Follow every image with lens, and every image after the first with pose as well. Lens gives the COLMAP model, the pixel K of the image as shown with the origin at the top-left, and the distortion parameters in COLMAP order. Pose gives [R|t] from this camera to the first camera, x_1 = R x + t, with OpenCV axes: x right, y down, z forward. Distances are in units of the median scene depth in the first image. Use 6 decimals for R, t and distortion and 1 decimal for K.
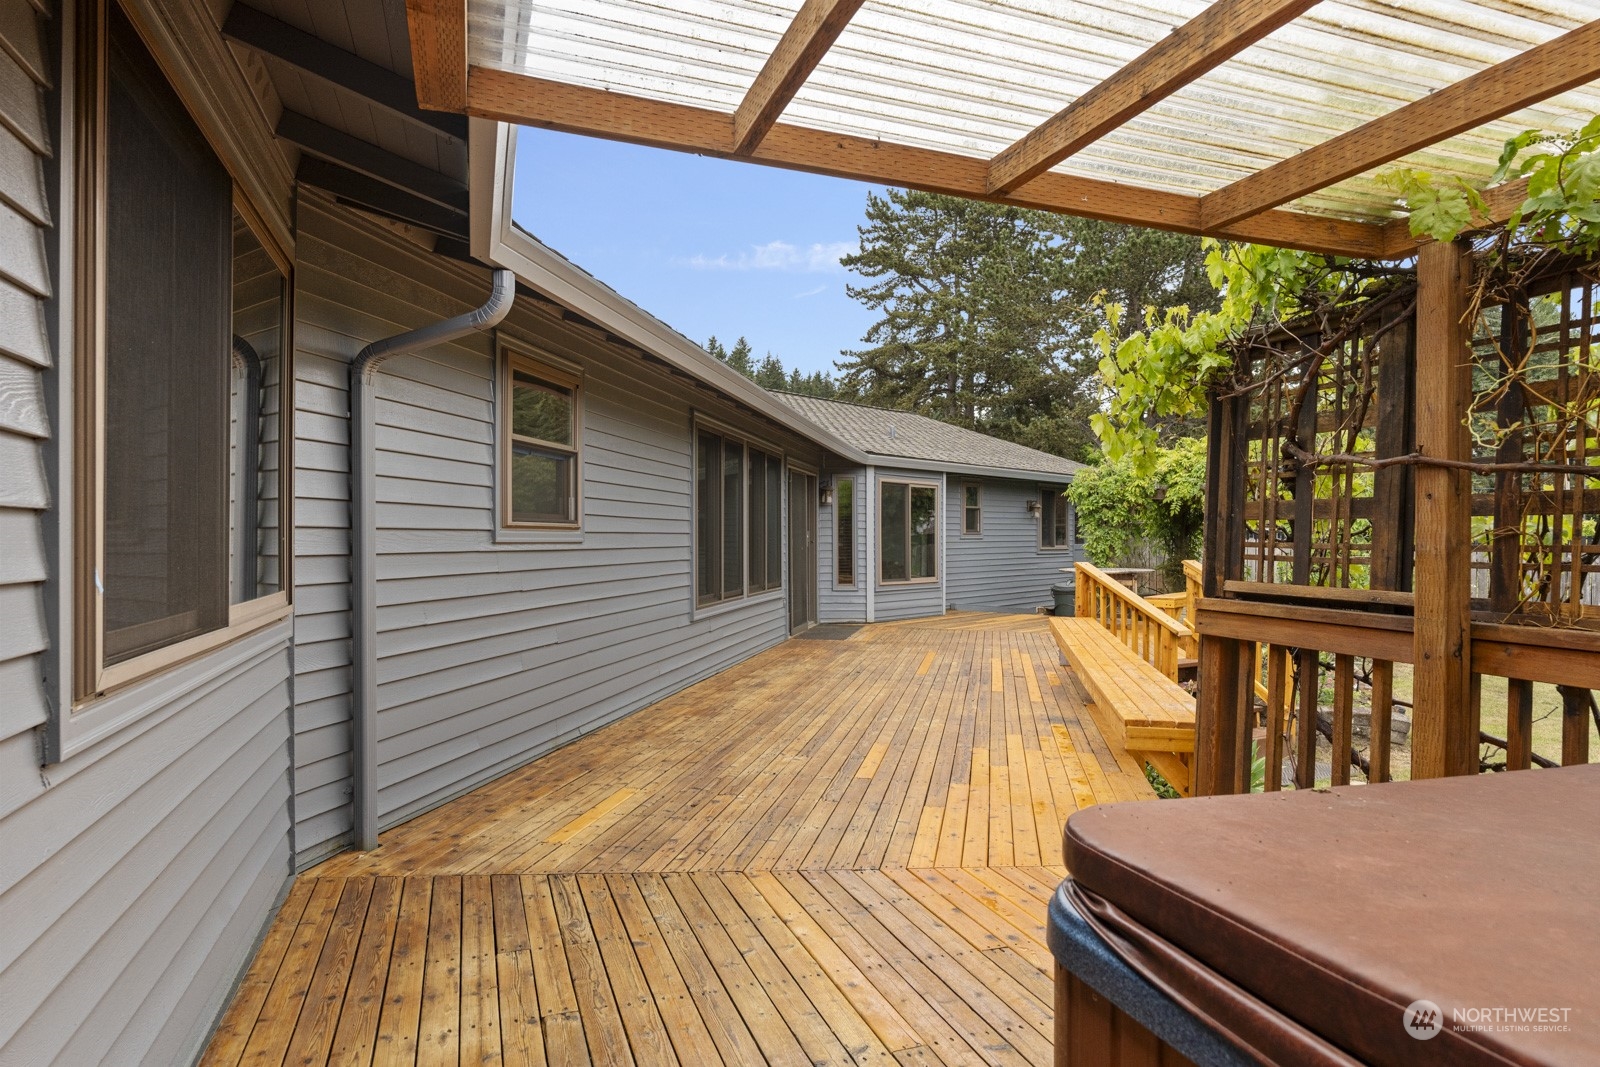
lens RADIAL K [[963.8, 0, 800.0], [0, 963.8, 533.5], [0, 0, 1]] dist [-0.001635, 0.000495]
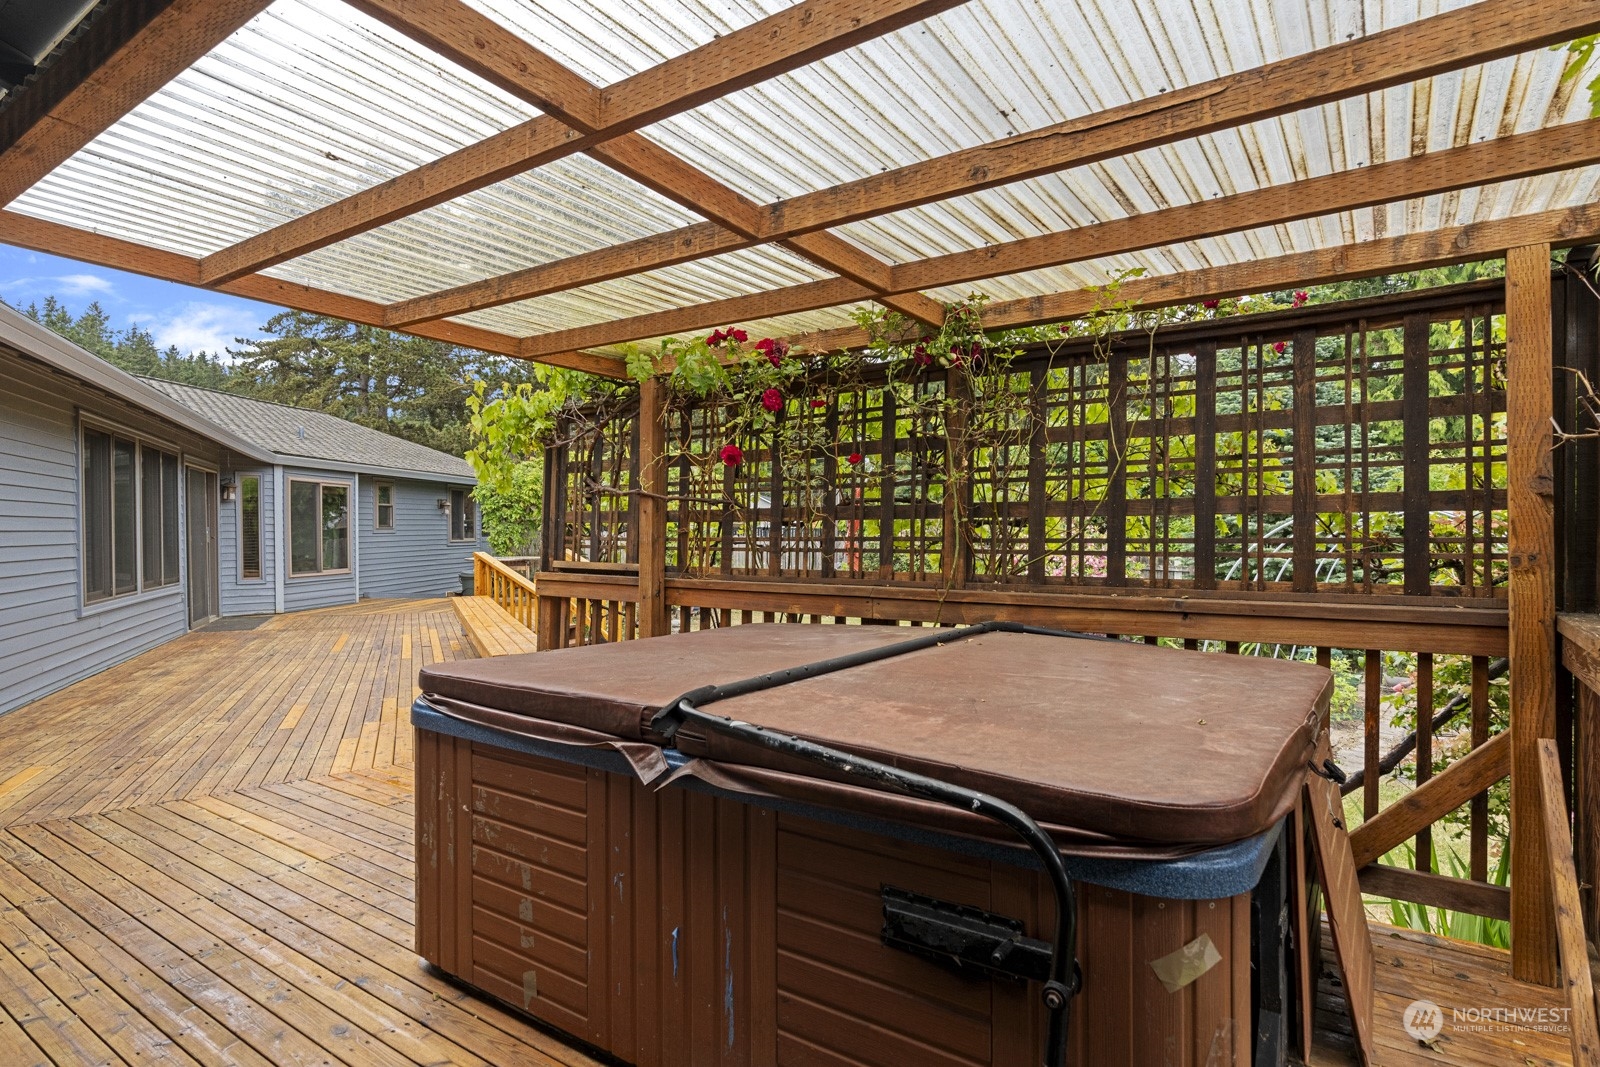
lens RADIAL K [[854.6, 0, 800.0], [0, 854.6, 533.5], [0, 0, 1]] dist [0.000205, 0.001877]
pose [[0.809869, -0.007584, 0.586562, -0.024971], [0.002858, 0.999956, 0.008984, -0.003425], [-0.586604, -0.005599, 0.809854, -0.165874]]
